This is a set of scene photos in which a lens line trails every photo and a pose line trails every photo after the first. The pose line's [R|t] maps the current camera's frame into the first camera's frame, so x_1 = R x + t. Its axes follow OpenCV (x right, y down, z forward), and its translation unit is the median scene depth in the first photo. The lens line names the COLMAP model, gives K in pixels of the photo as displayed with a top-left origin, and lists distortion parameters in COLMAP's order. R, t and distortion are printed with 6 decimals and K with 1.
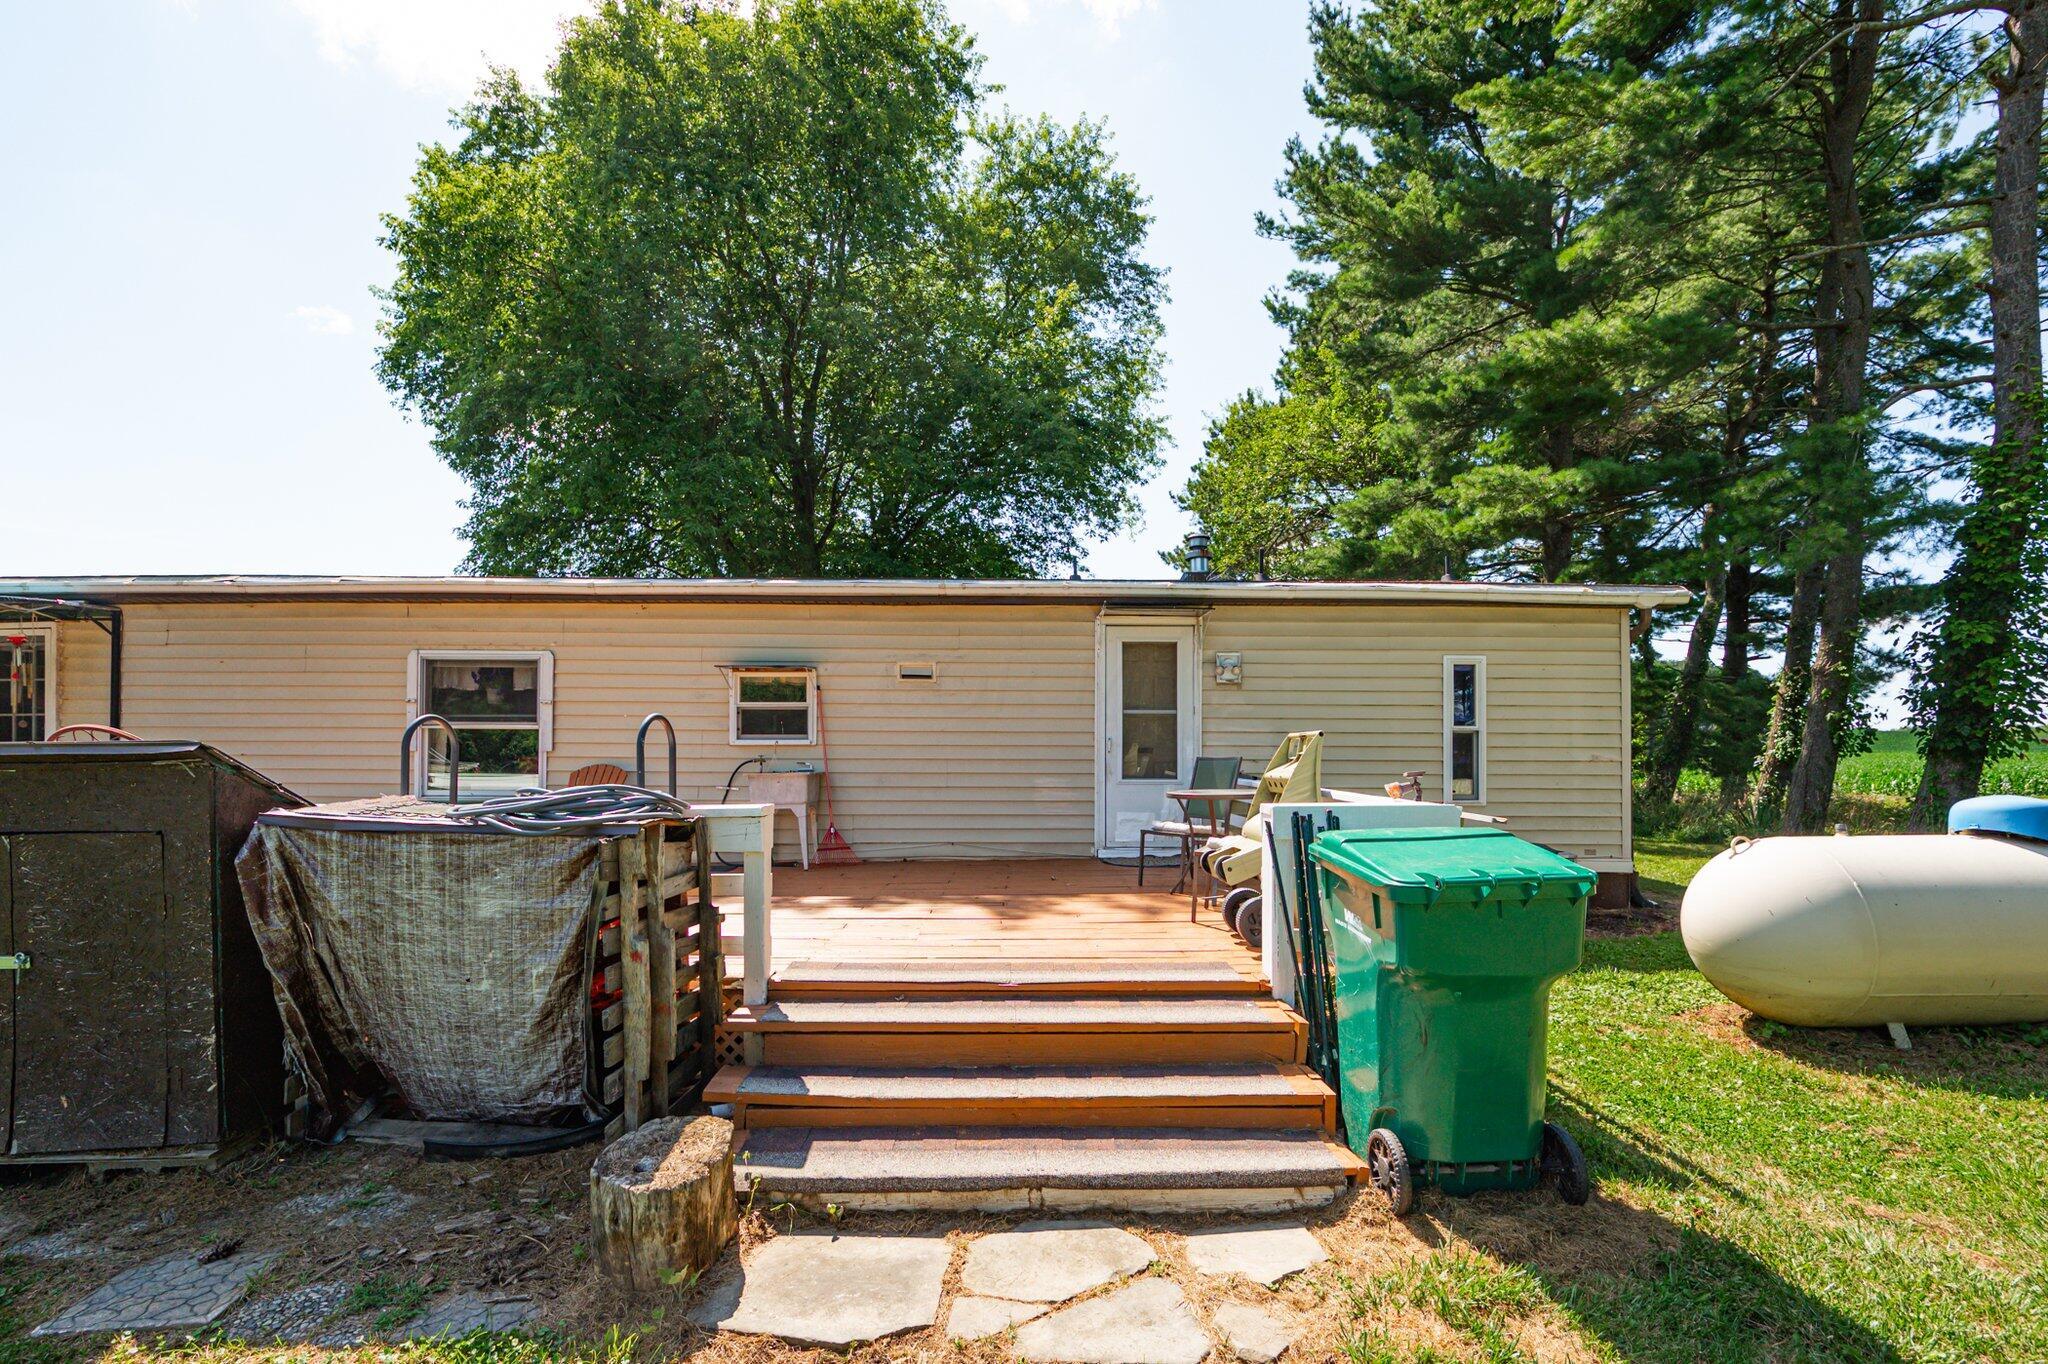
lens RADIAL K [[875.0, 0, 1008.9], [0, 875.0, 745.2], [0, 0, 1]] dist [0.001037, -0.000797]
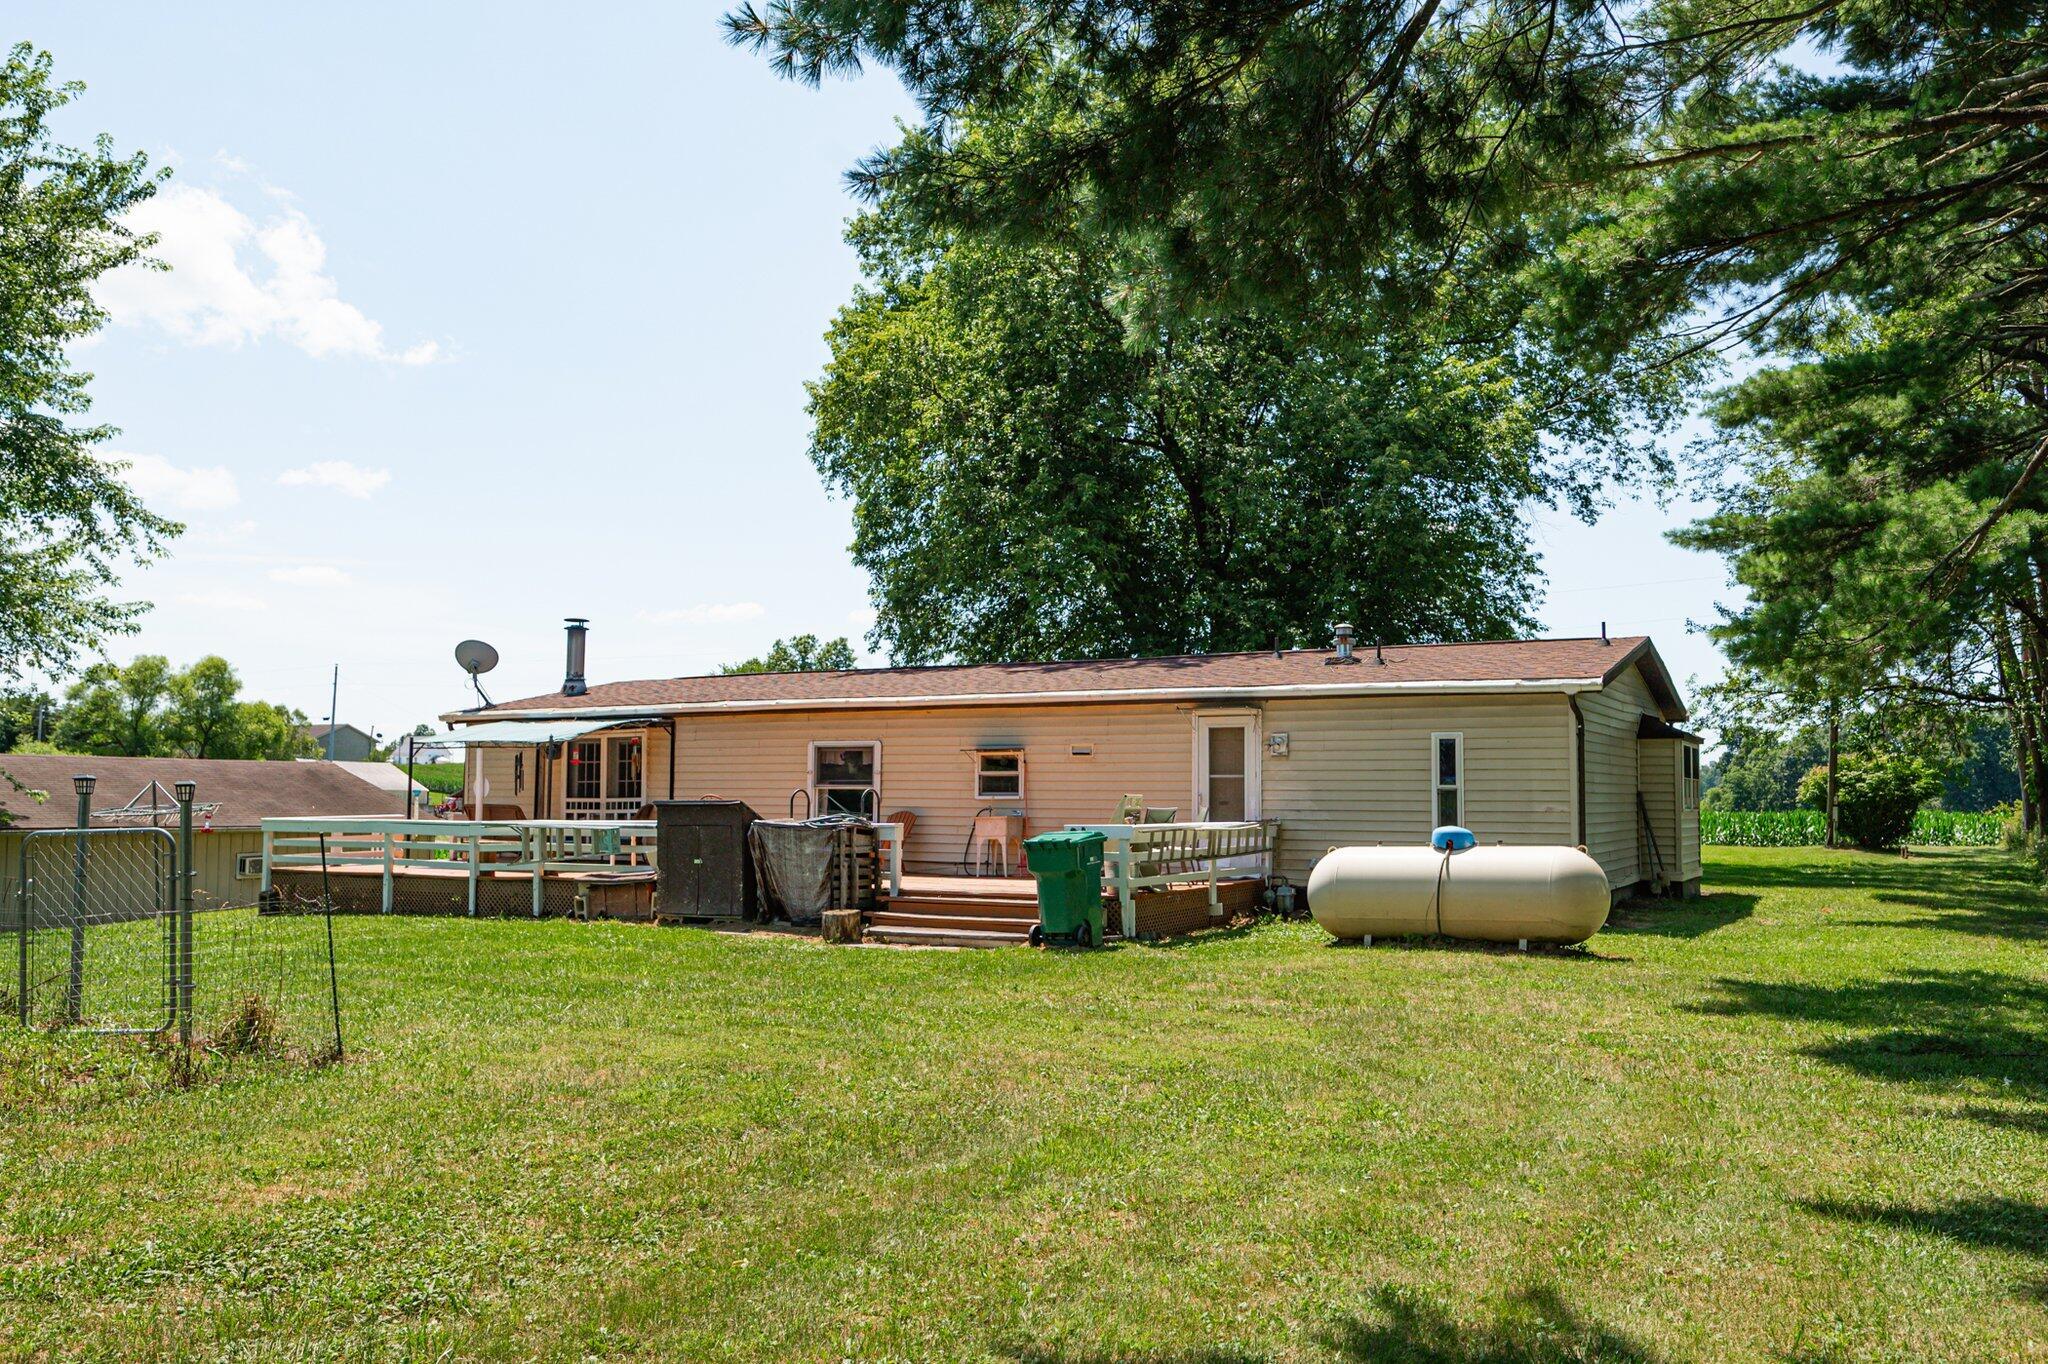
lens RADIAL K [[1589.6, 0, 1026.5], [0, 1589.6, 683.7], [0, 0, 1]] dist [0.003189, 0.000642]
pose [[0.876197, -0.033794, -0.480767, 1.132397], [0.001449, 0.997719, -0.067492, -0.013566], [0.481951, 0.058439, 0.874247, -1.449270]]
